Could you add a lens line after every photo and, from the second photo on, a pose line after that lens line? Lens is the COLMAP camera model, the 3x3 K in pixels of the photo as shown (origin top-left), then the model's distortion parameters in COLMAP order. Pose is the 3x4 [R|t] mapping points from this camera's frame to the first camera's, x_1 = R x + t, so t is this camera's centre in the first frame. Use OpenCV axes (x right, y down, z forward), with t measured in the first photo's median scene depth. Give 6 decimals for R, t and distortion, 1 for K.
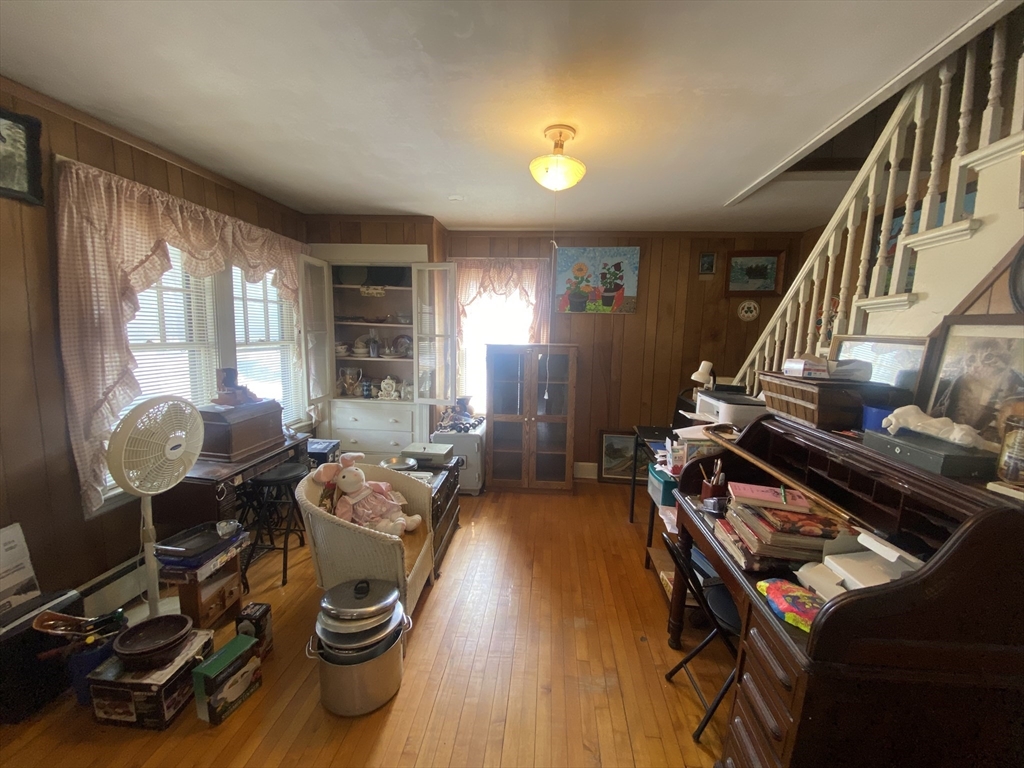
lens RADIAL K [[411.4, 0, 512.5], [0, 411.4, 386.1], [0, 0, 1]] dist [0.042553, -0.031368]
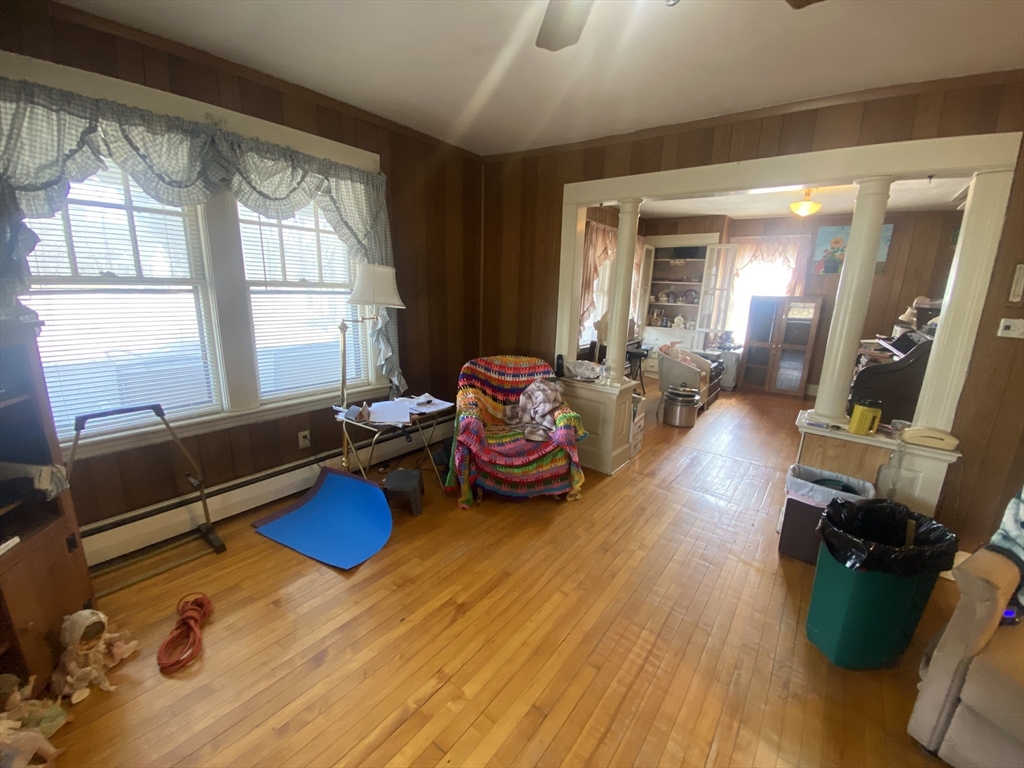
lens RADIAL K [[417.4, 0, 512.9], [0, 417.4, 385.3], [0, 0, 1]] dist [0.042073, -0.032674]
pose [[0.847143, 0.131152, -0.514925, 0.039342], [-0.085769, 0.990104, 0.111075, 0.136224], [0.524397, -0.049932, 0.850009, -0.854146]]
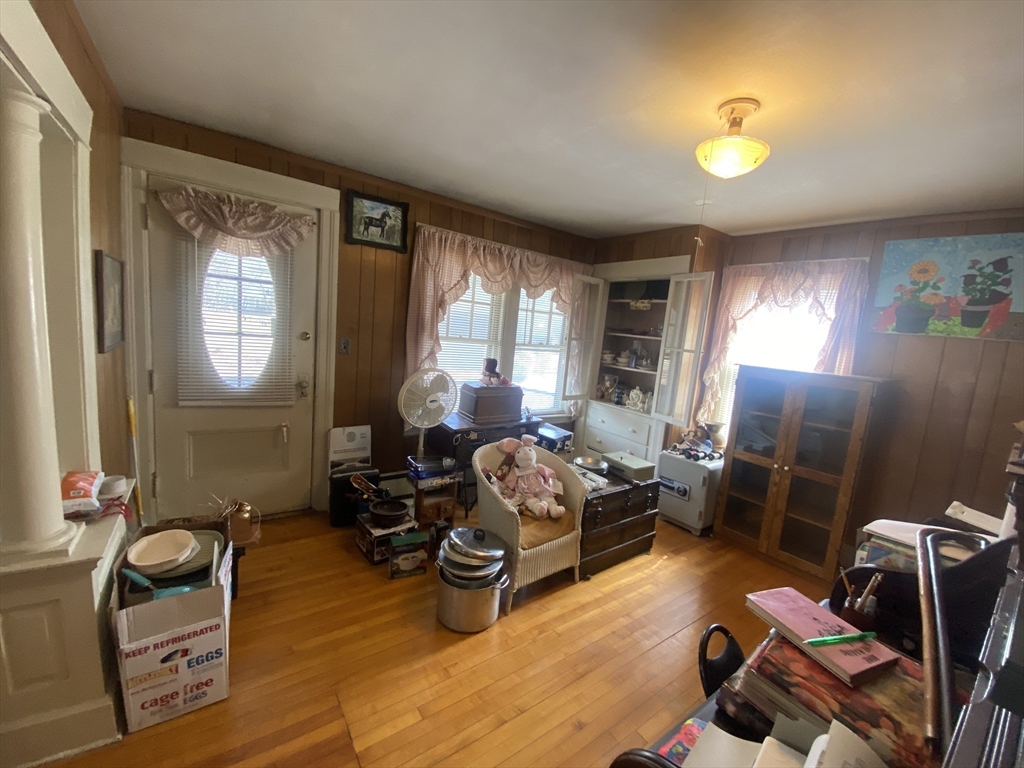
lens RADIAL K [[411.4, 0, 512.5], [0, 411.4, 386.1], [0, 0, 1]] dist [0.042553, -0.031368]
pose [[0.658478, 0.142007, -0.739081, 0.267811], [-0.174380, 0.984101, 0.033722, -0.006875], [0.732119, 0.106675, 0.672772, 0.090769]]
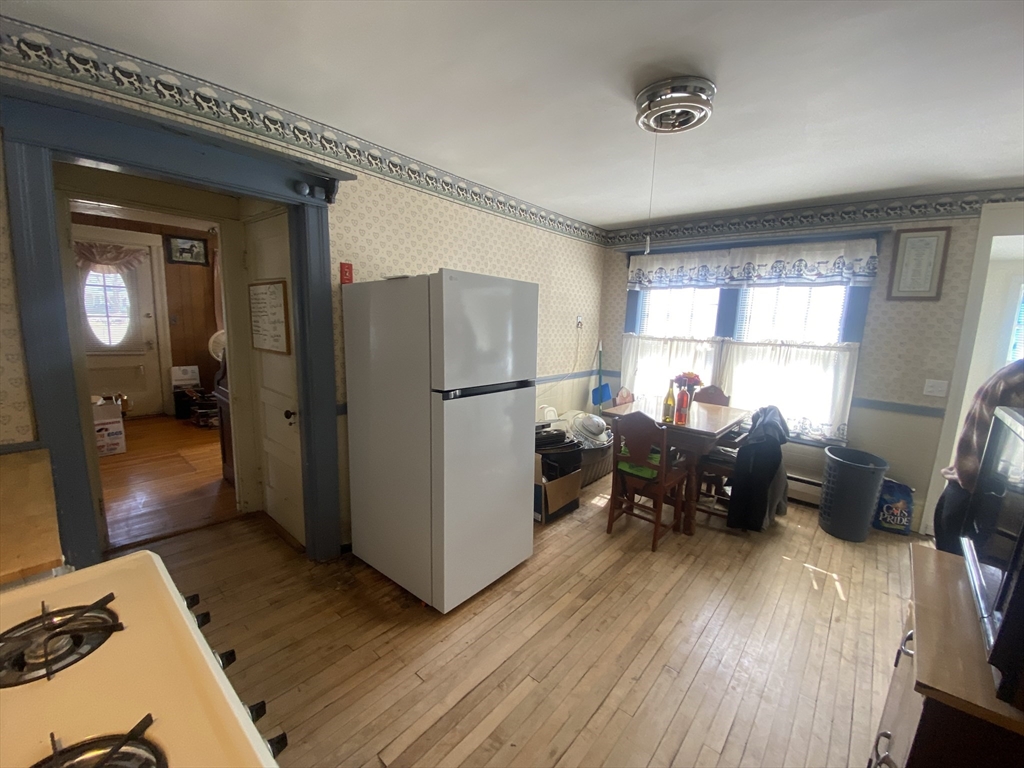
lens RADIAL K [[417.4, 0, 512.9], [0, 417.4, 385.3], [0, 0, 1]] dist [0.042073, -0.032674]
pose [[0.809324, 0.104498, -0.577992, 1.307065], [-0.099774, 0.994204, 0.040040, 0.049880], [0.578826, 0.025263, 0.815060, -0.134570]]
